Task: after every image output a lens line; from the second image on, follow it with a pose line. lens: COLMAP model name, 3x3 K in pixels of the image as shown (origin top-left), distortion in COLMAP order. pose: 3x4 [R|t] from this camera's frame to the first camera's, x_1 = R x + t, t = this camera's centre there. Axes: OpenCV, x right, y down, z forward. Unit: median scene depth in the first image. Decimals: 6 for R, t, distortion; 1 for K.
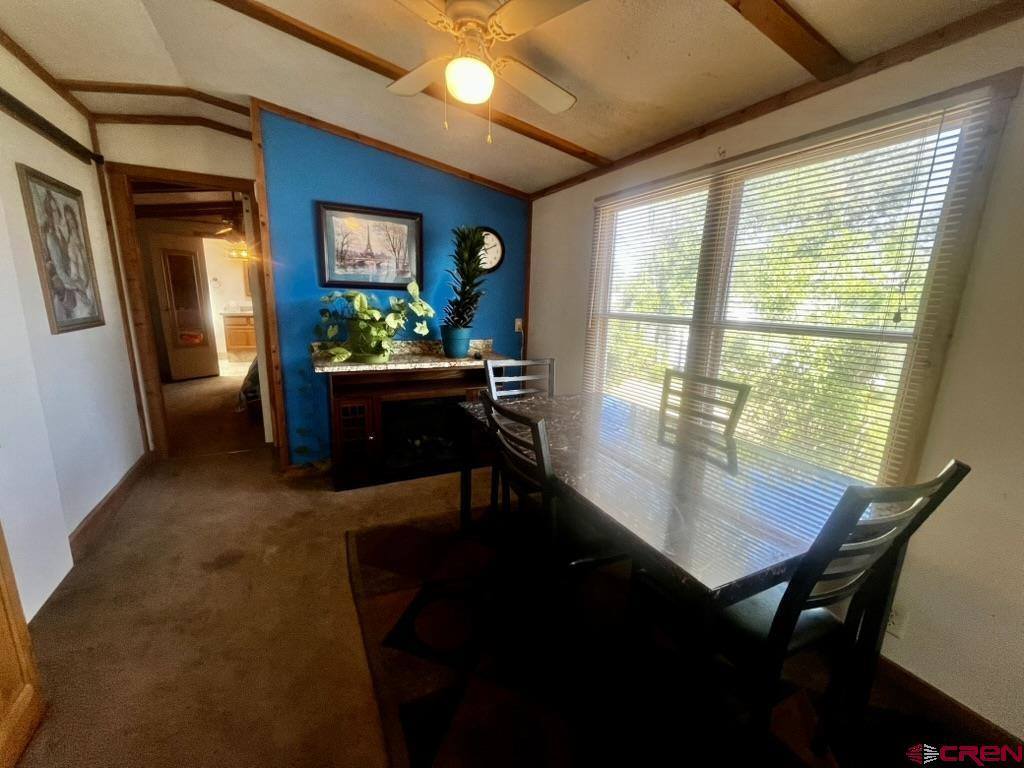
lens RADIAL K [[412.0, 0, 512.0], [0, 412.0, 384.3], [0, 0, 1]] dist [-0.006015, 0.001079]
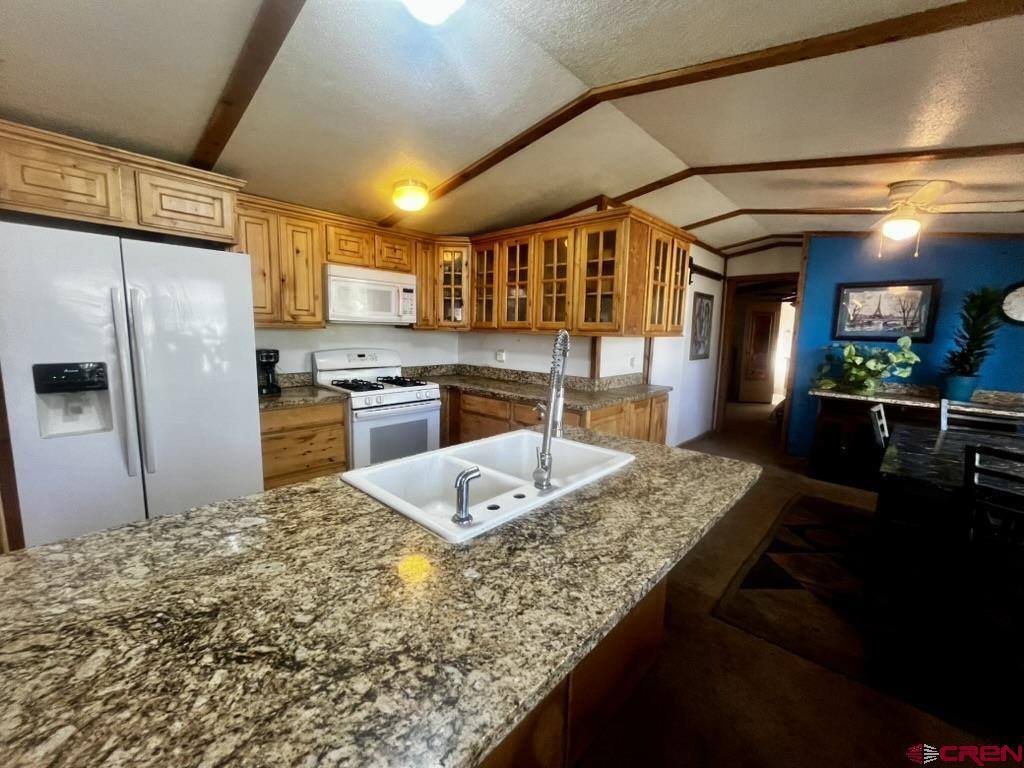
lens RADIAL K [[412.0, 0, 506.3], [0, 412.0, 383.9], [0, 0, 1]] dist [-0.006015, 0.001079]
pose [[0.320213, 0.100671, -0.941982, 0.577670], [-0.208737, 0.977398, 0.033499, 0.112118], [0.924063, 0.185900, 0.333989, -0.545925]]
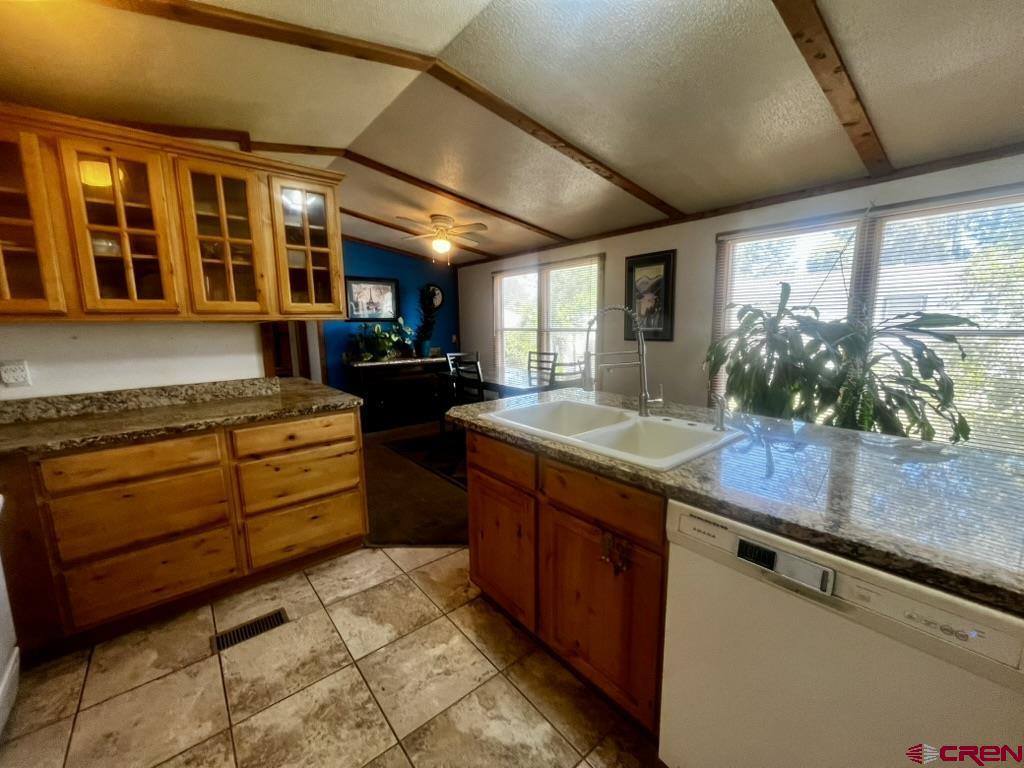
lens RADIAL K [[412.0, 0, 512.7], [0, 412.0, 387.1], [0, 0, 1]] dist [-0.006015, 0.001079]
pose [[0.976858, -0.078293, 0.199042, -0.139643], [0.088218, 0.995237, -0.041480, 0.195312], [-0.194846, 0.058079, 0.979113, -0.932669]]
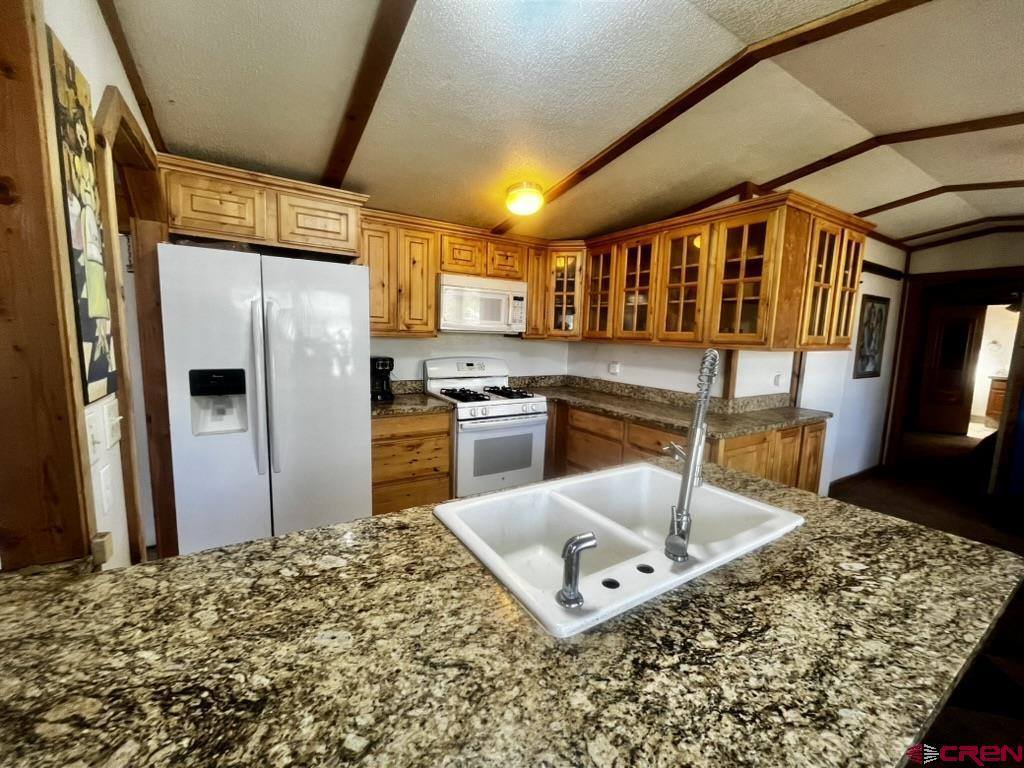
lens RADIAL K [[412.0, 0, 508.5], [0, 412.0, 385.3], [0, 0, 1]] dist [-0.006015, 0.001079]
pose [[0.069926, 0.097278, -0.992798, 0.495122], [-0.232740, 0.969359, 0.078588, 0.097424], [0.970022, 0.225568, 0.090424, -0.536228]]
